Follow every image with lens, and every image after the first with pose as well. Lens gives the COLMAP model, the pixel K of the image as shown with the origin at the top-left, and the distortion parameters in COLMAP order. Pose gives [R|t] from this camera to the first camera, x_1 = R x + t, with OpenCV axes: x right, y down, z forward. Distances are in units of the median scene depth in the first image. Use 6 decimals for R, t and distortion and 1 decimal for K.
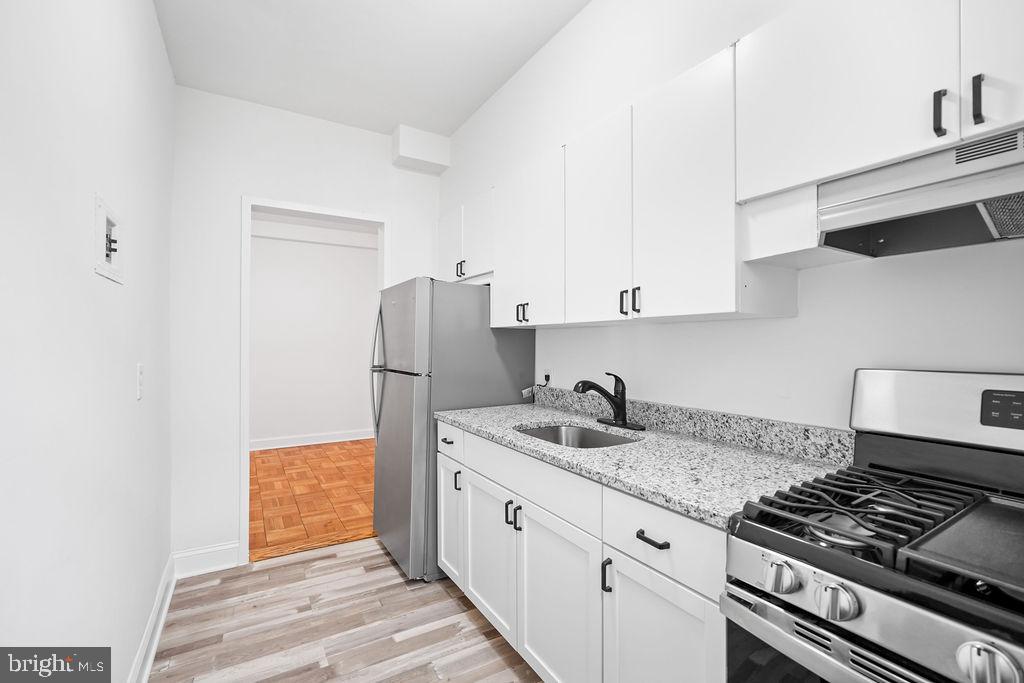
lens RADIAL K [[457.0, 0, 513.7], [0, 457.0, 337.2], [0, 0, 1]] dist [-0.000005, 0.000557]
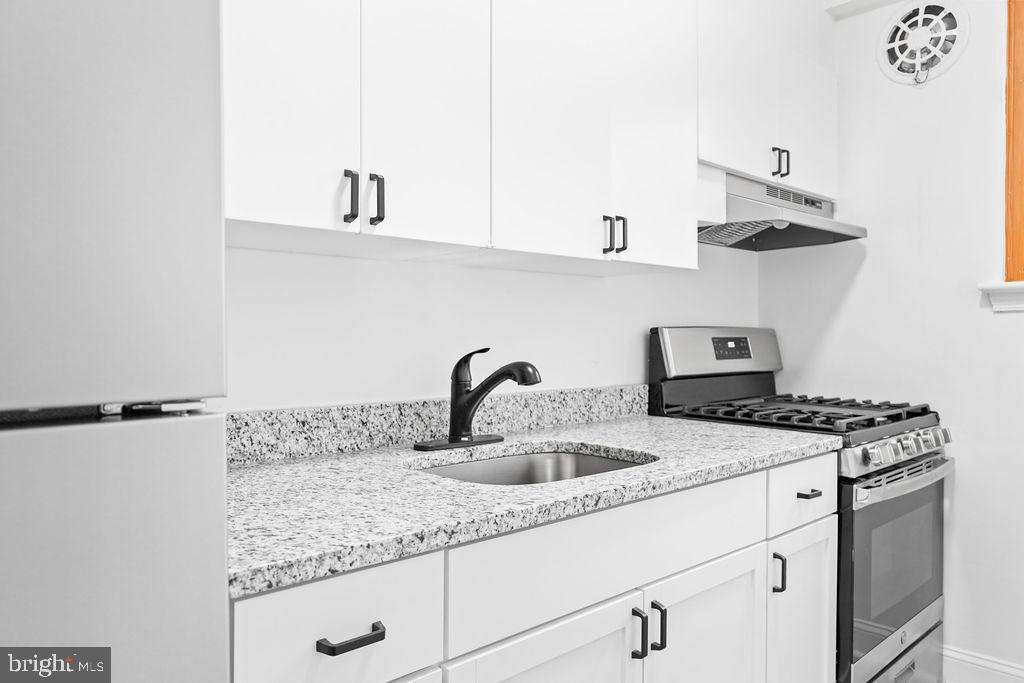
lens RADIAL K [[715.2, 0, 512.6], [0, 715.2, 335.1], [0, 0, 1]] dist [0.001453, 0.002644]
pose [[-0.201102, 0.000834, 0.979570, -0.760668], [-0.012204, 0.999920, -0.003357, 0.077607], [-0.979494, -0.012629, -0.201075, 1.360890]]
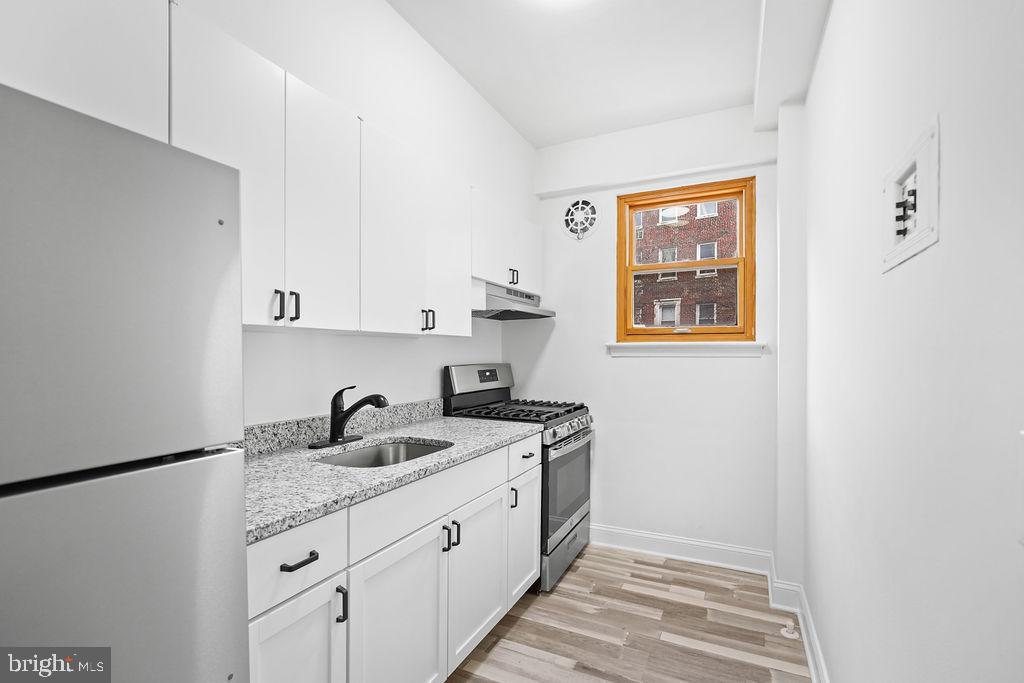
lens RADIAL K [[456.6, 0, 513.7], [0, 456.6, 356.7], [0, 0, 1]] dist [-0.014329, 0.000635]
pose [[-0.537438, -0.005251, 0.843287, -0.898227], [-0.009622, 0.999954, 0.000094, 0.018446], [-0.843249, -0.008064, -0.537463, 1.460584]]
